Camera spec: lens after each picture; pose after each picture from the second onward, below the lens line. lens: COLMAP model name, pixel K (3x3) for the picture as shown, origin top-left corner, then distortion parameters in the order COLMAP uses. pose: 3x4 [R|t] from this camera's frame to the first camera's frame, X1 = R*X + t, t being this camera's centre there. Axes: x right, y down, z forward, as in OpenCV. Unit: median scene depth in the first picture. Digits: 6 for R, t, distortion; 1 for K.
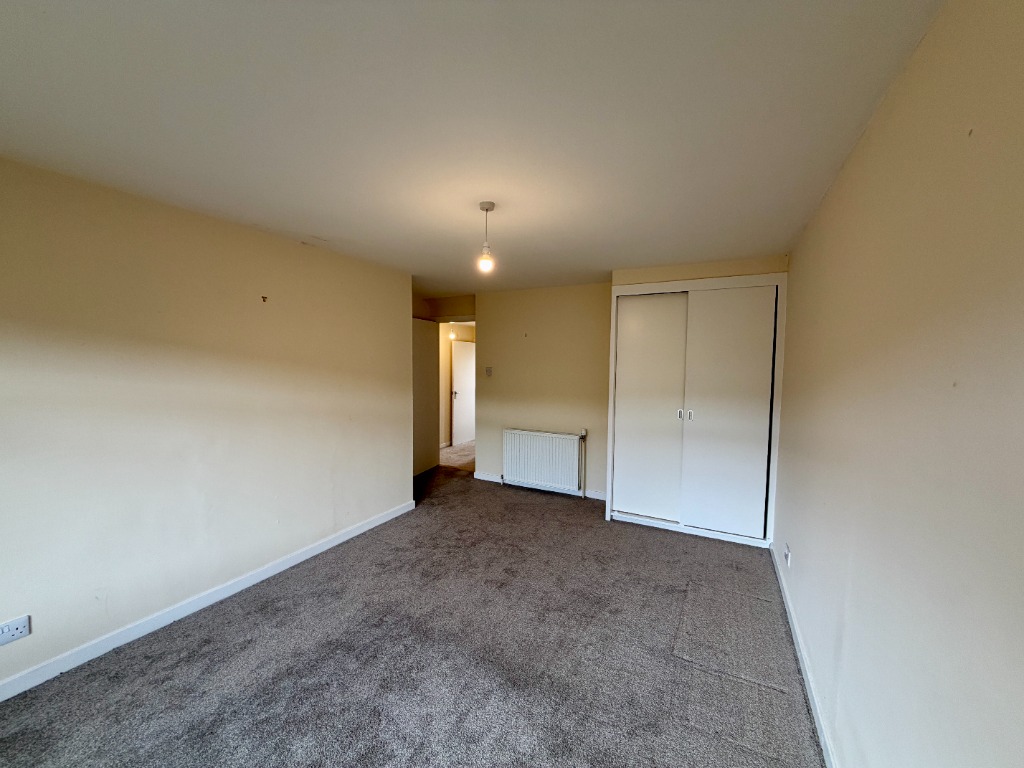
lens RADIAL K [[412.5, 0, 503.2], [0, 412.5, 377.9], [0, 0, 1]] dist [0.001833, 0.000357]
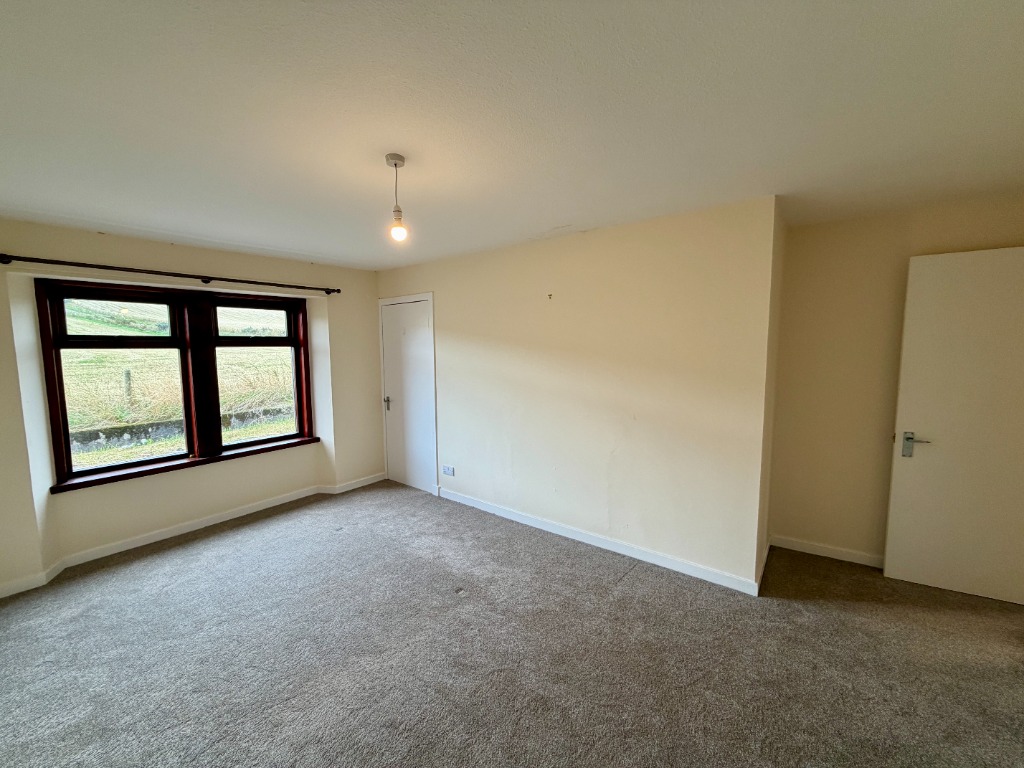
lens RADIAL K [[412.5, 0, 512.5], [0, 412.5, 376.9], [0, 0, 1]] dist [0.001833, 0.000357]
pose [[-0.164085, 0.060566, -0.984585, 0.480174], [-0.033577, 0.997192, 0.066937, -0.030023], [0.985875, 0.044043, -0.161591, 0.867725]]
